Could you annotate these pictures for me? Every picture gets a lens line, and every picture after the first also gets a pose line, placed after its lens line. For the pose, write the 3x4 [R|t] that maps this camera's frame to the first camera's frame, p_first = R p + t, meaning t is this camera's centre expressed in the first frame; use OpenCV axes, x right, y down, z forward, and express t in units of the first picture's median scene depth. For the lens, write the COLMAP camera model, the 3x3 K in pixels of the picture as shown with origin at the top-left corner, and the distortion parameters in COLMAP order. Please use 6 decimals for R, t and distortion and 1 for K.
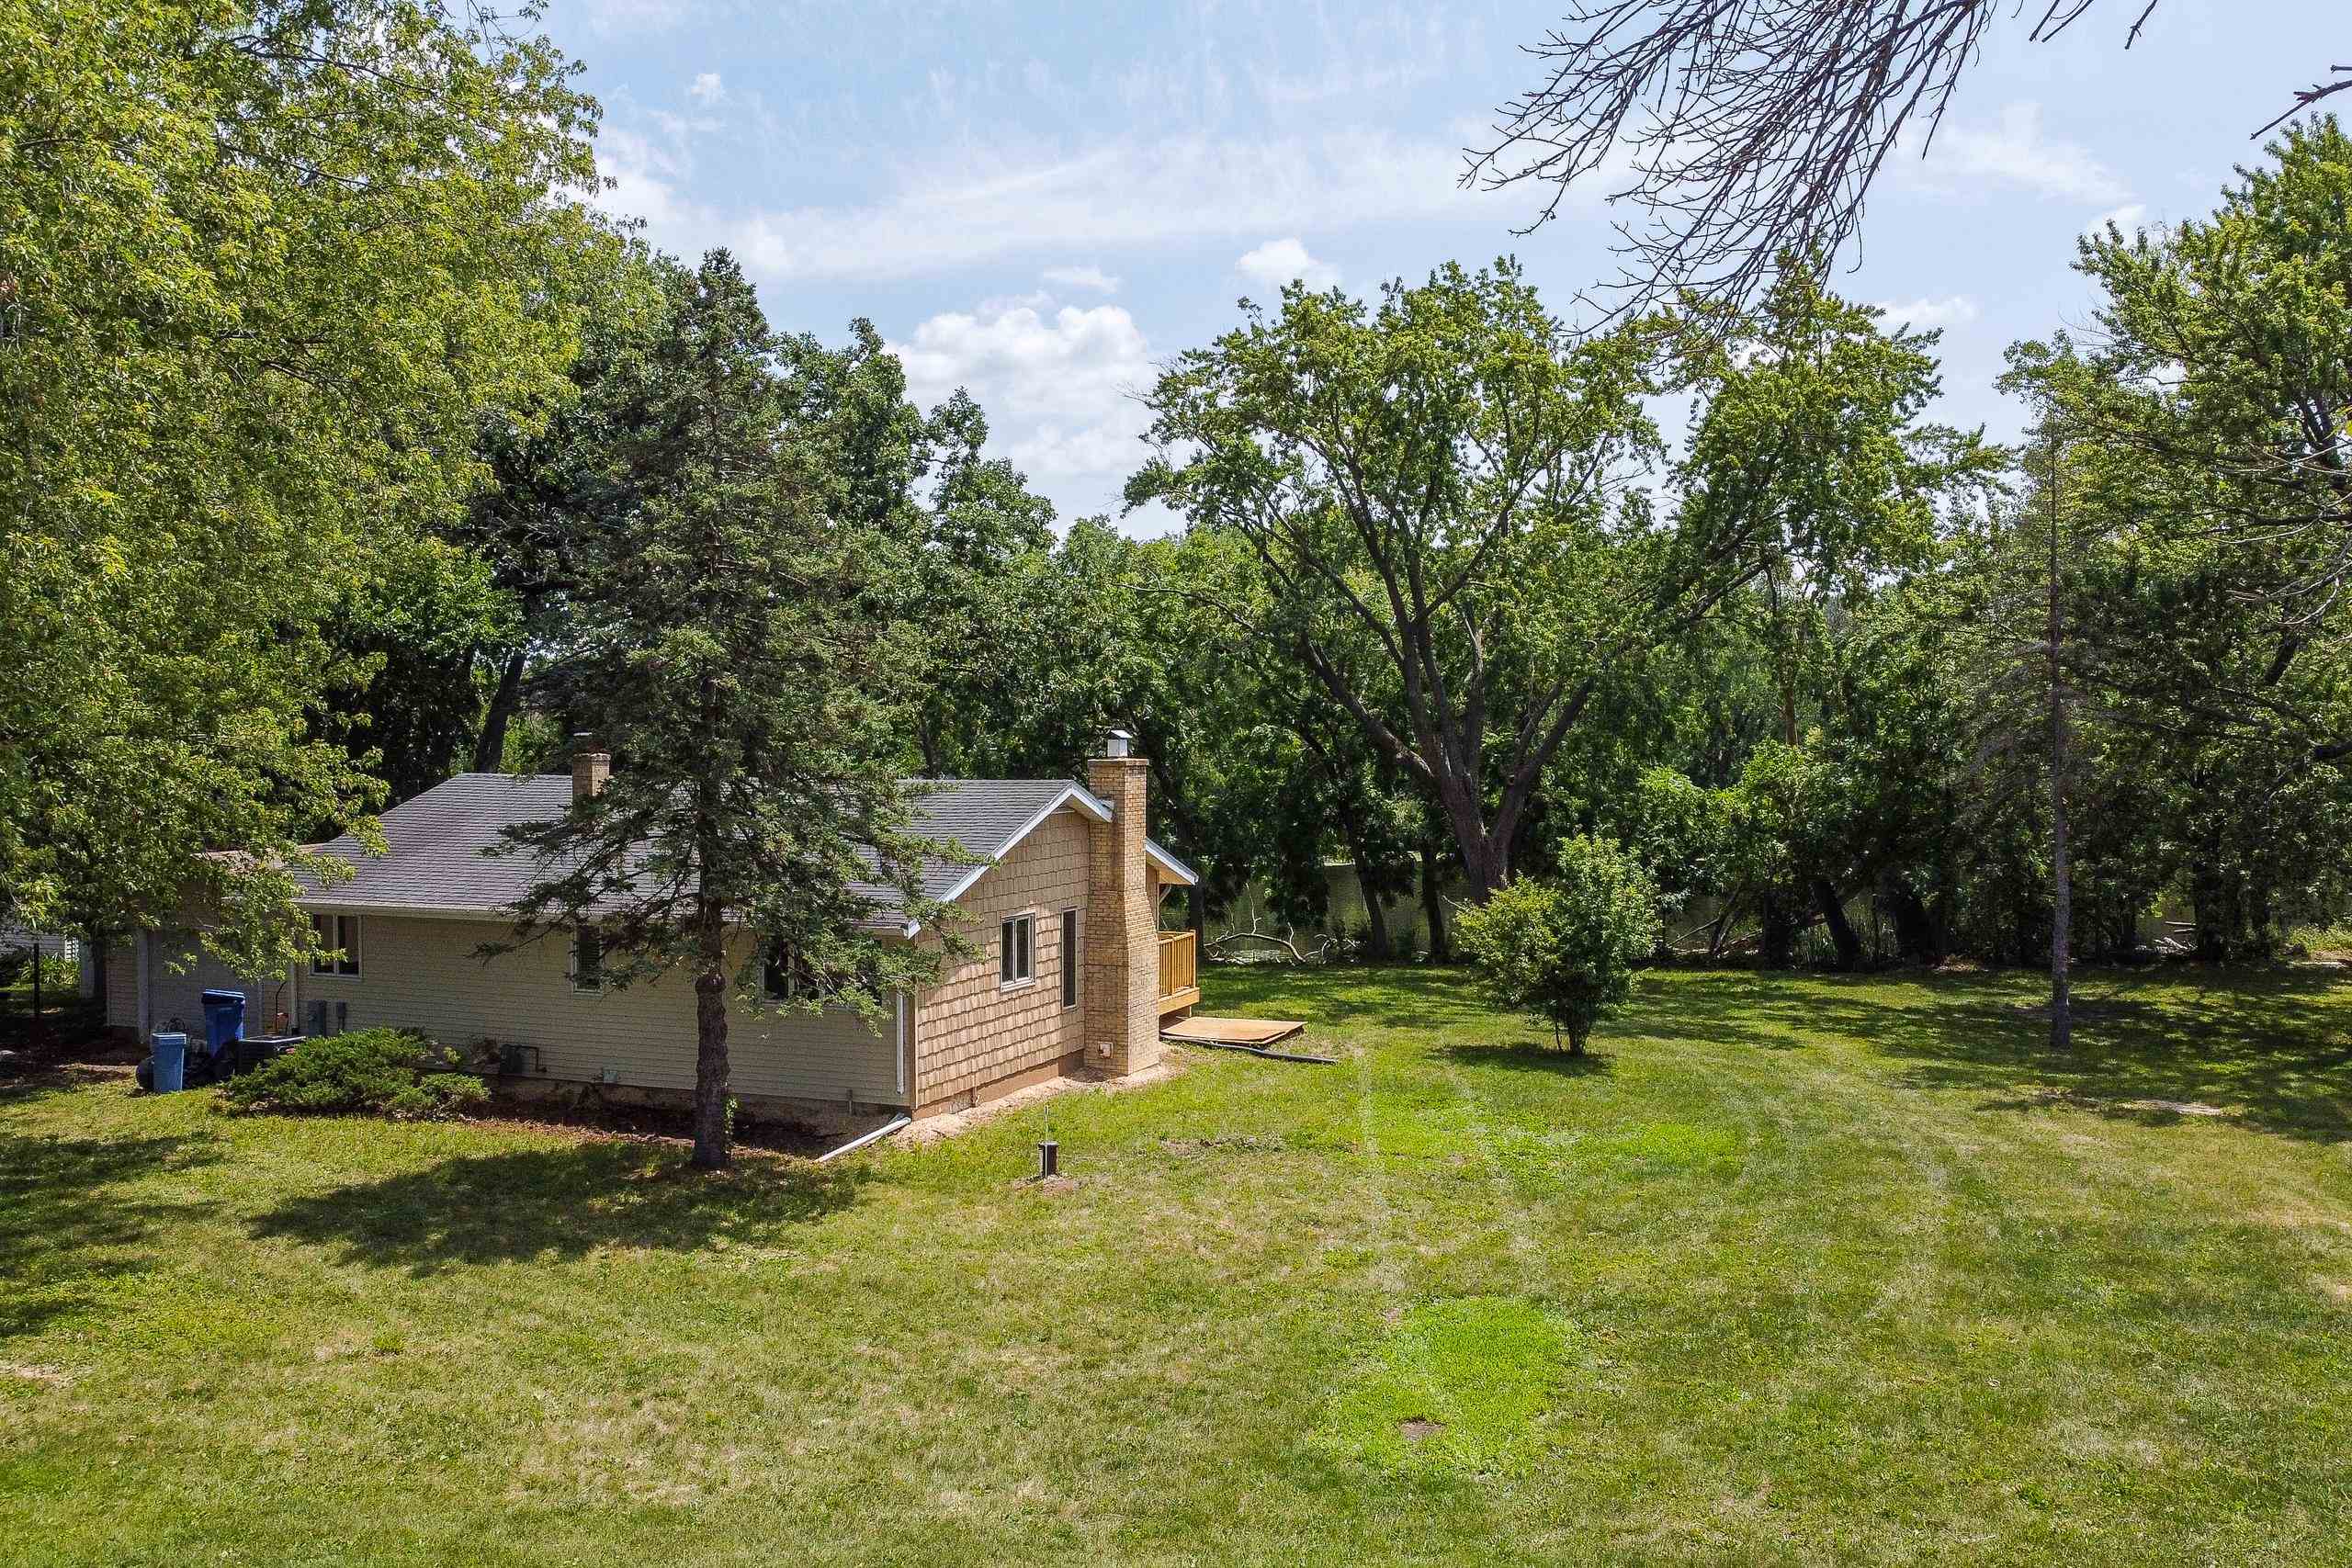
lens RADIAL K [[1837.9, 0, 1195.9], [0, 1837.9, 783.7], [0, 0, 1]] dist [0.007345, -0.001545]
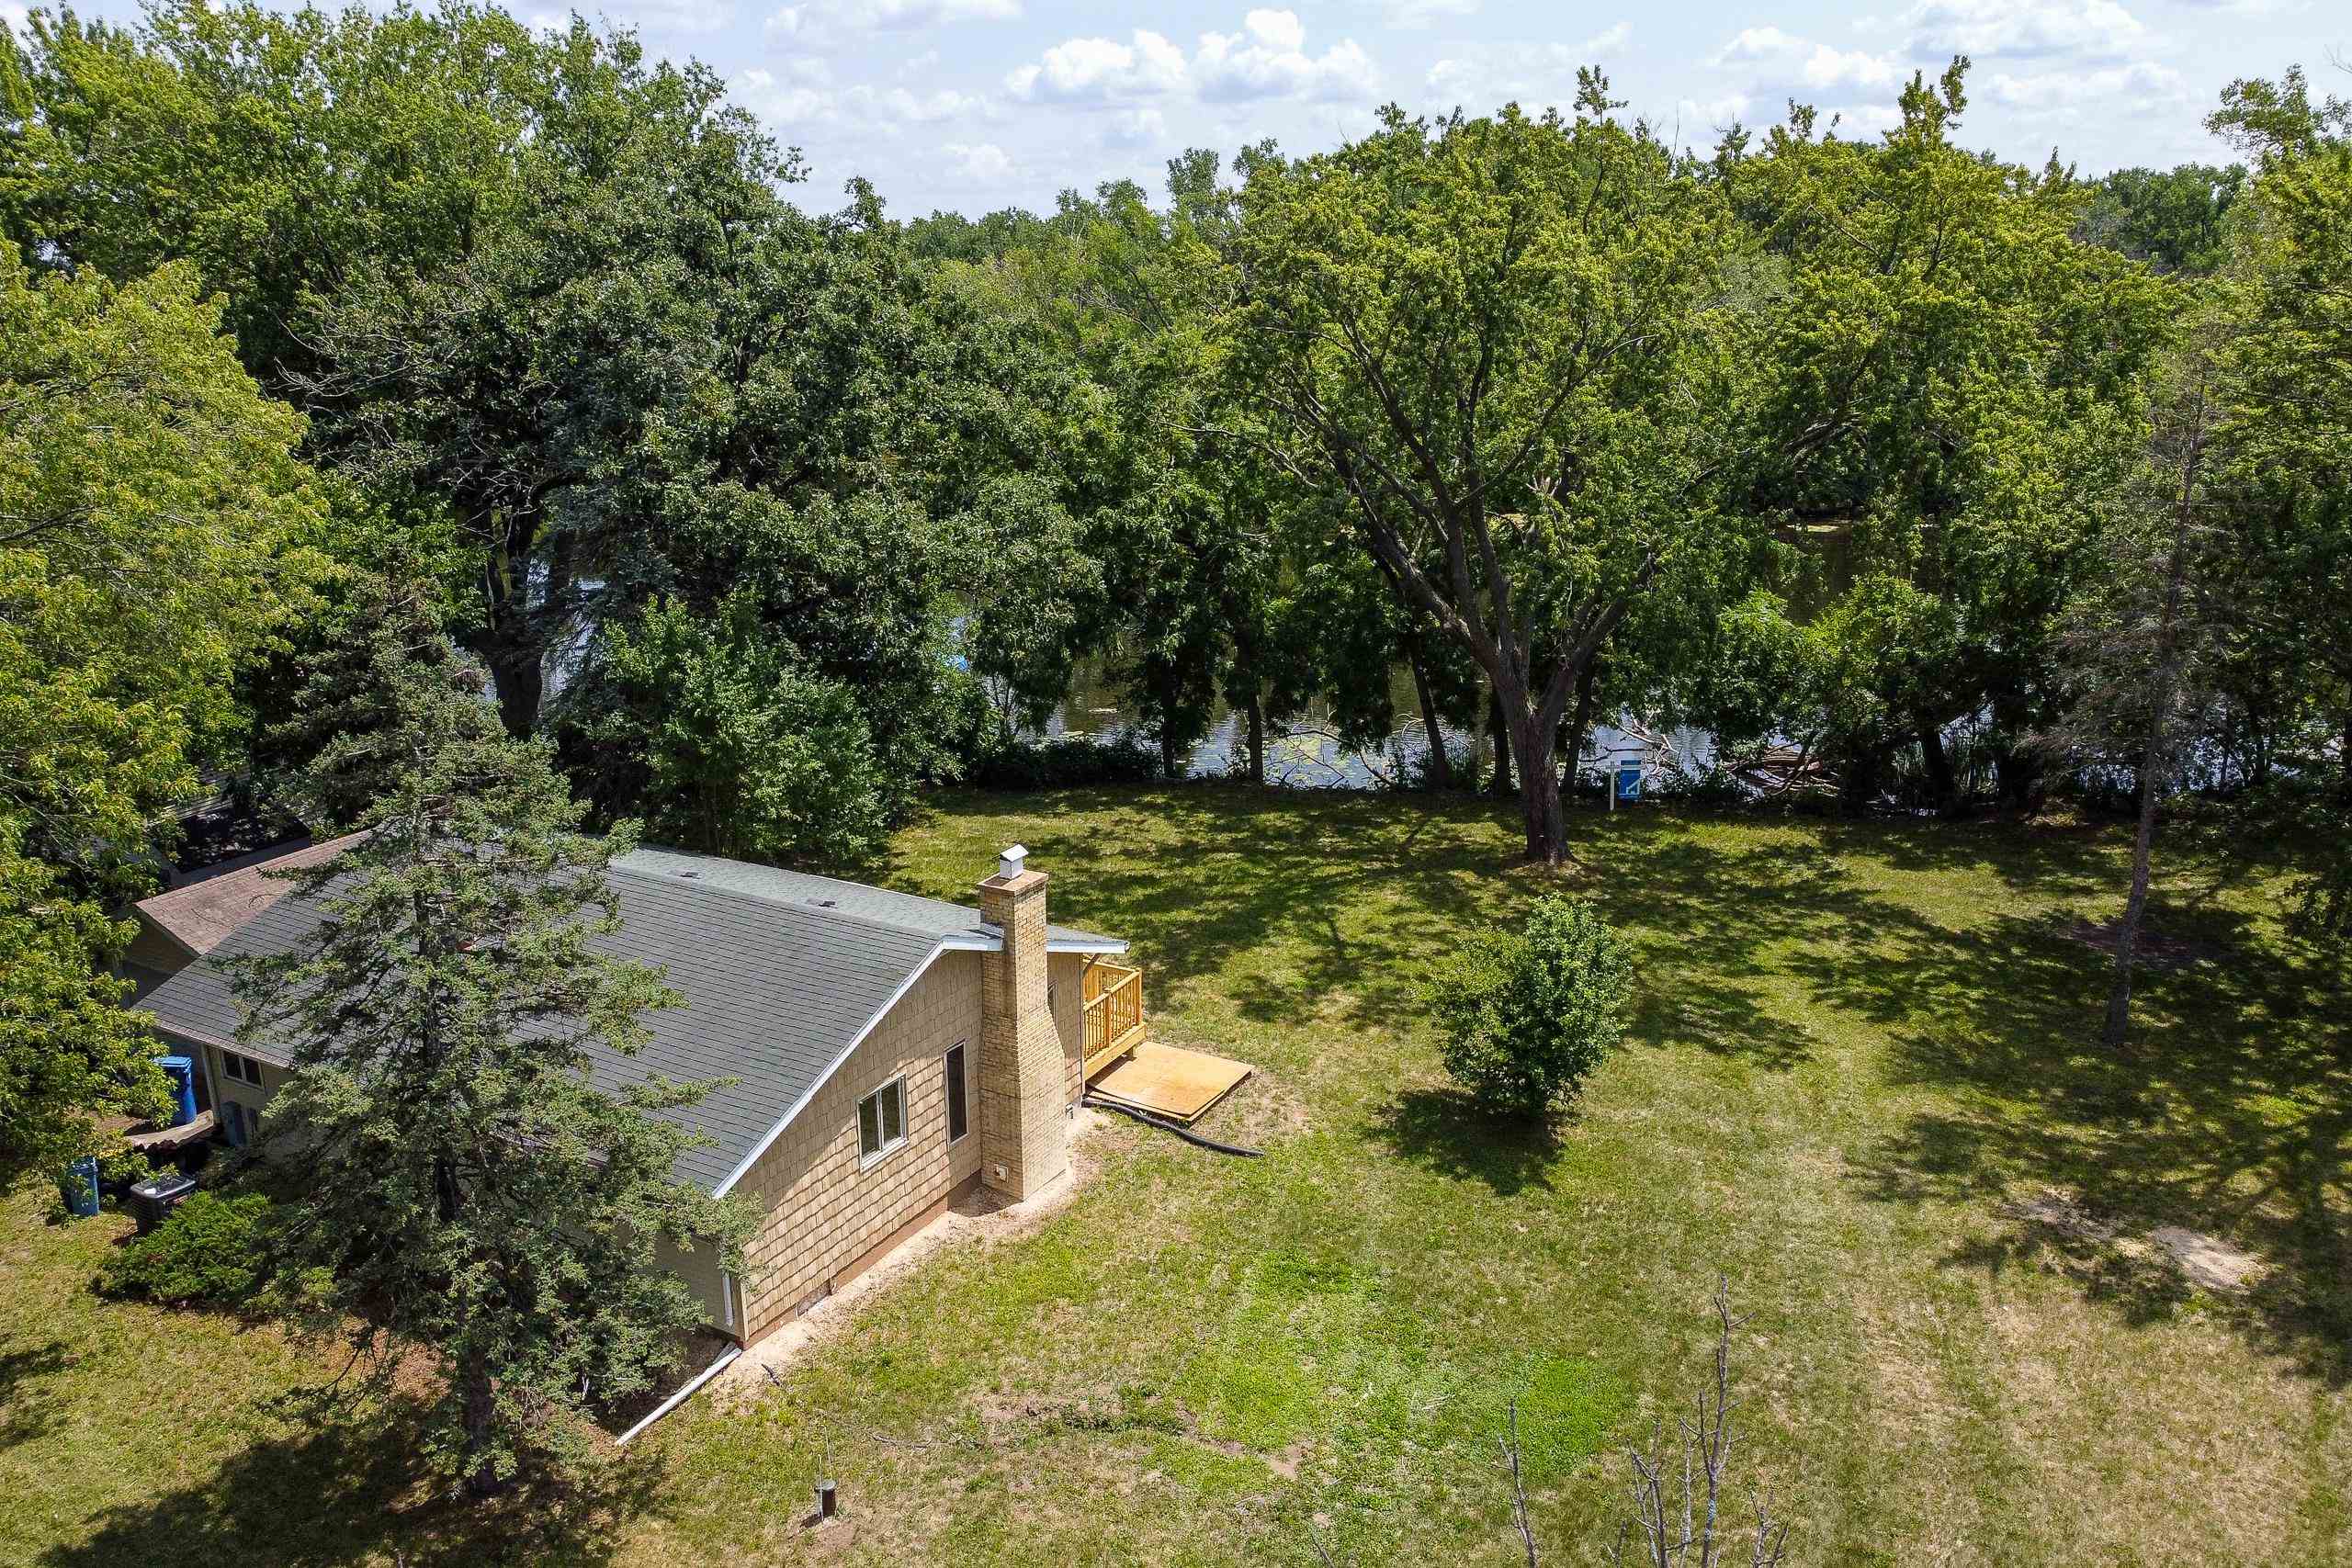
lens RADIAL K [[1701.9, 0, 1159.0], [0, 1701.9, 788.8], [0, 0, 1]] dist [-0.003477, 0.003488]
pose [[0.990529, 0.033245, -0.133214, 0.131871], [0.002278, 0.966129, 0.258049, -0.254984], [0.137281, -0.255908, 0.956904, 0.183659]]
